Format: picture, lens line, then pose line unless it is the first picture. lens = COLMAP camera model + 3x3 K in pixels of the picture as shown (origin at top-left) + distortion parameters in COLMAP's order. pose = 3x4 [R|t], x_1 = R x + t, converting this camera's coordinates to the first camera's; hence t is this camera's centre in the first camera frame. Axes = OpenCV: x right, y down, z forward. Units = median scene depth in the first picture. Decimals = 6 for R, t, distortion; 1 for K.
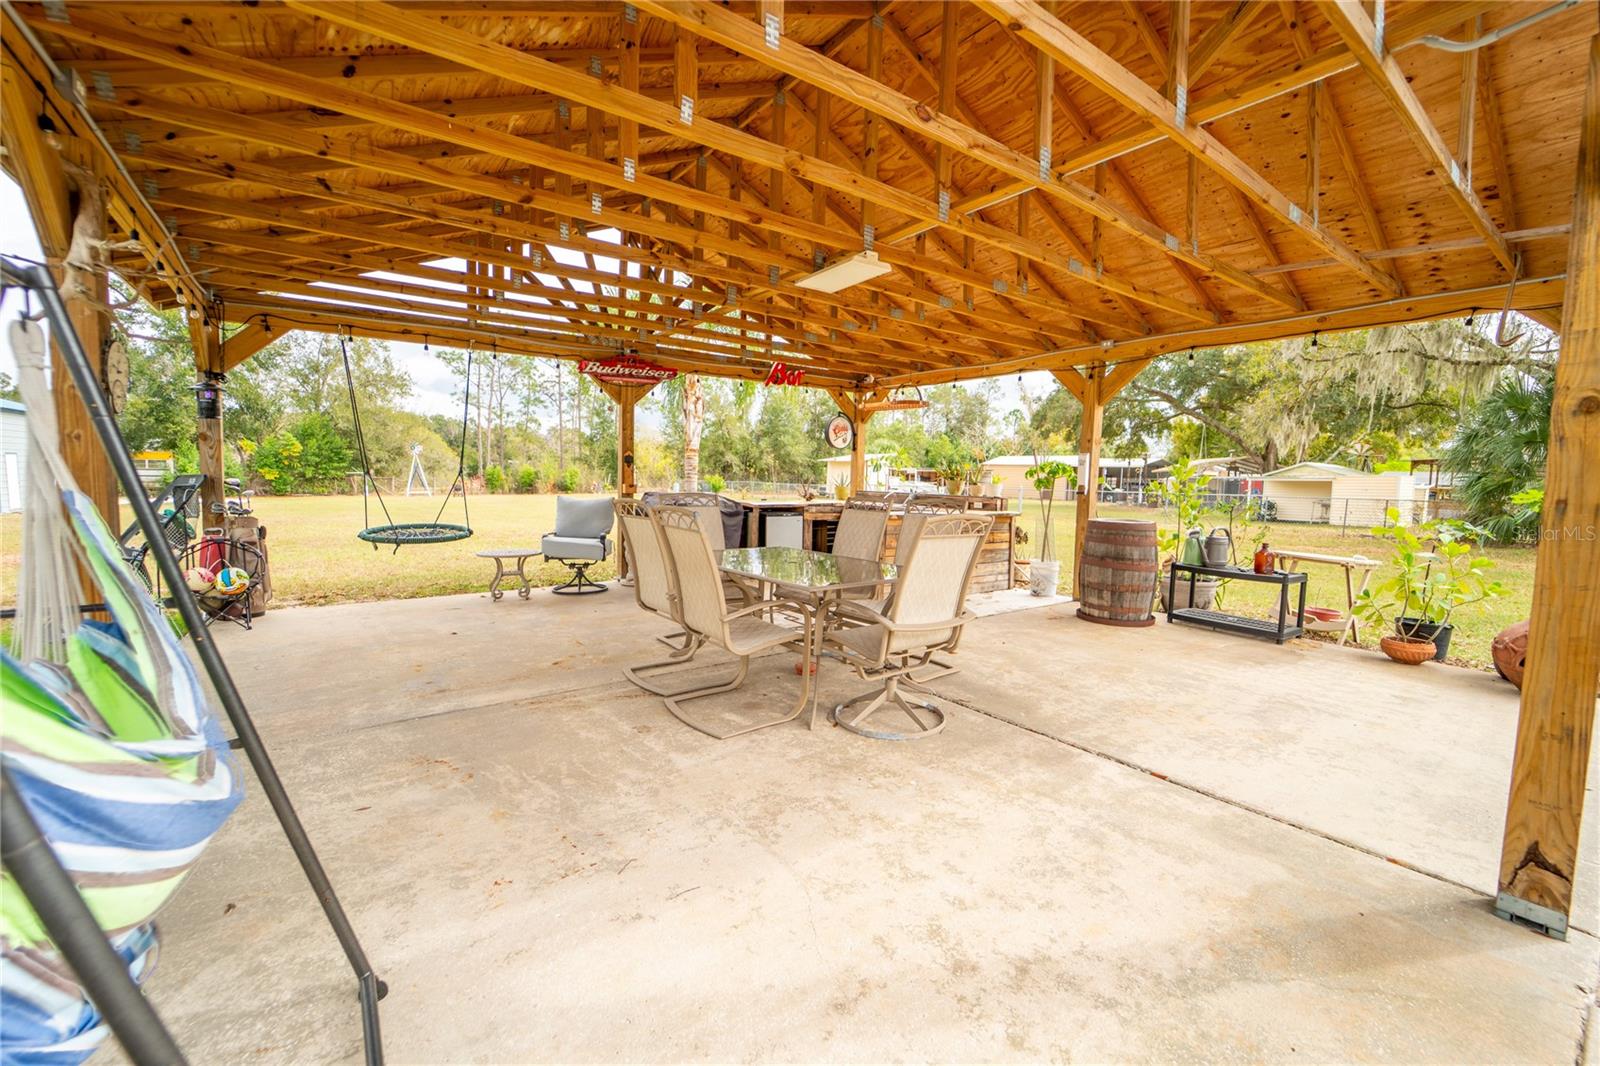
lens RADIAL K [[652.7, 0, 798.8], [0, 652.7, 533.9], [0, 0, 1]] dist [-0.020656, -0.000264]
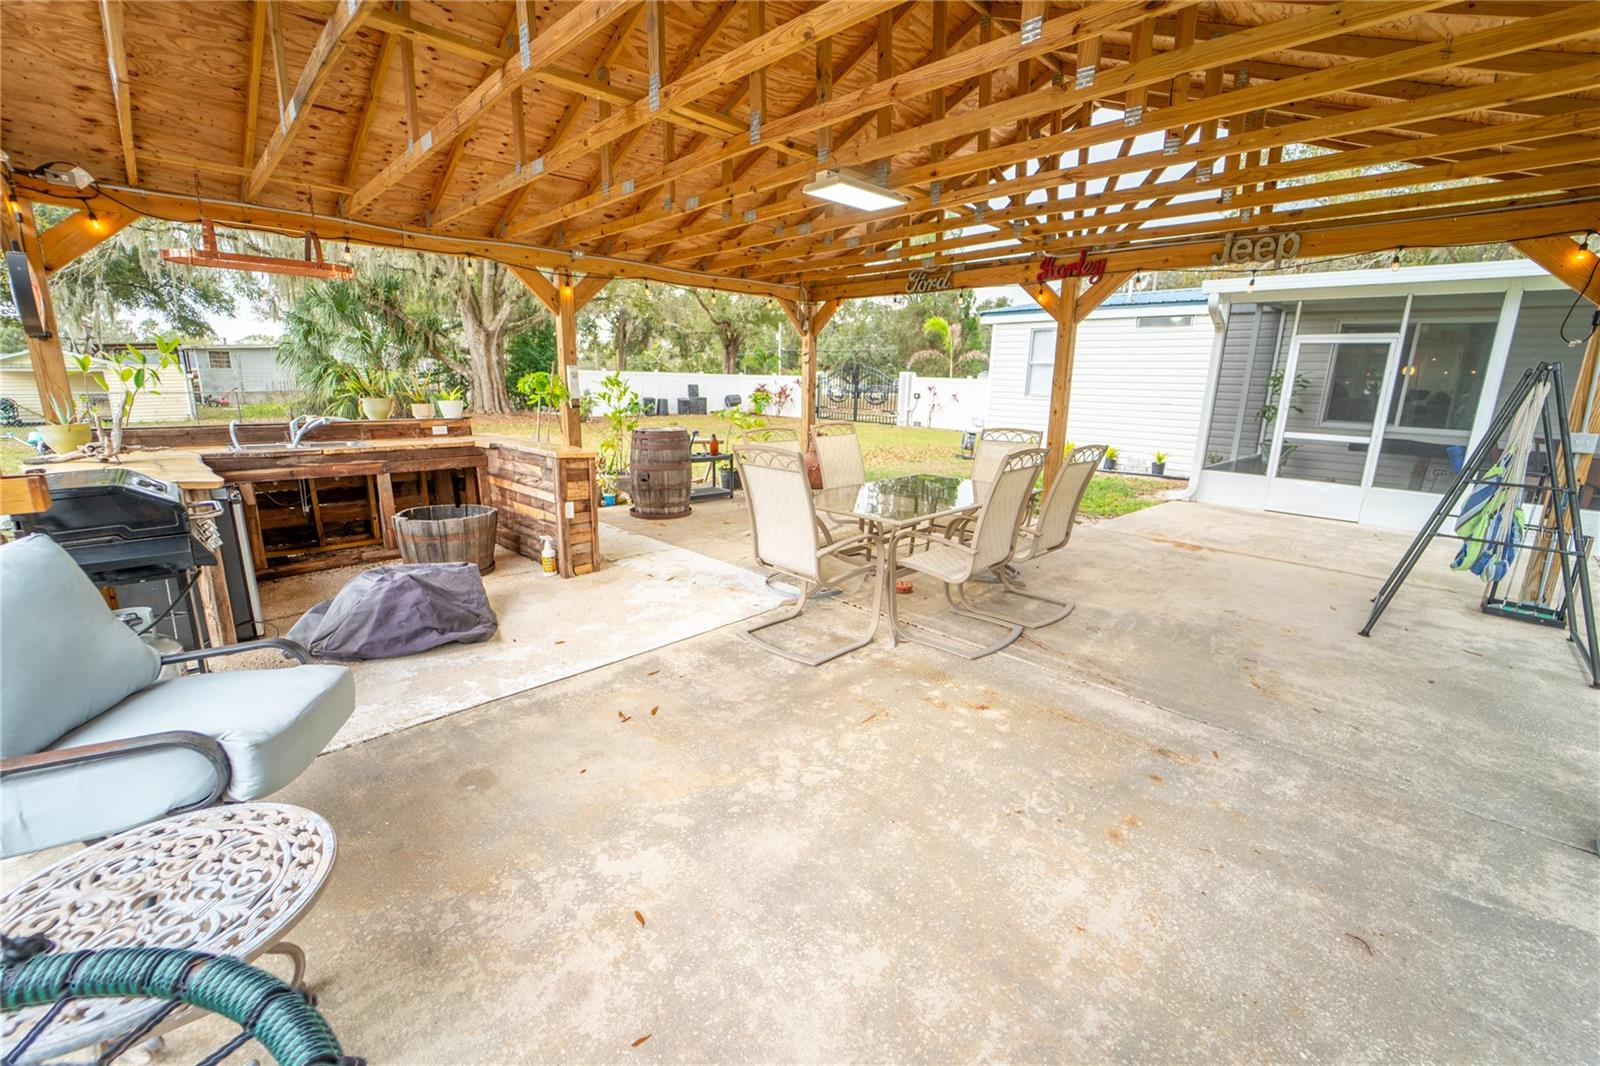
lens RADIAL K [[652.7, 0, 798.8], [0, 652.7, 533.9], [0, 0, 1]] dist [-0.020656, -0.000264]
pose [[-0.154036, -0.246441, 0.956839, -0.569705], [0.067078, 0.963554, 0.258969, -0.101459], [-0.985786, 0.104073, -0.131891, 0.750964]]
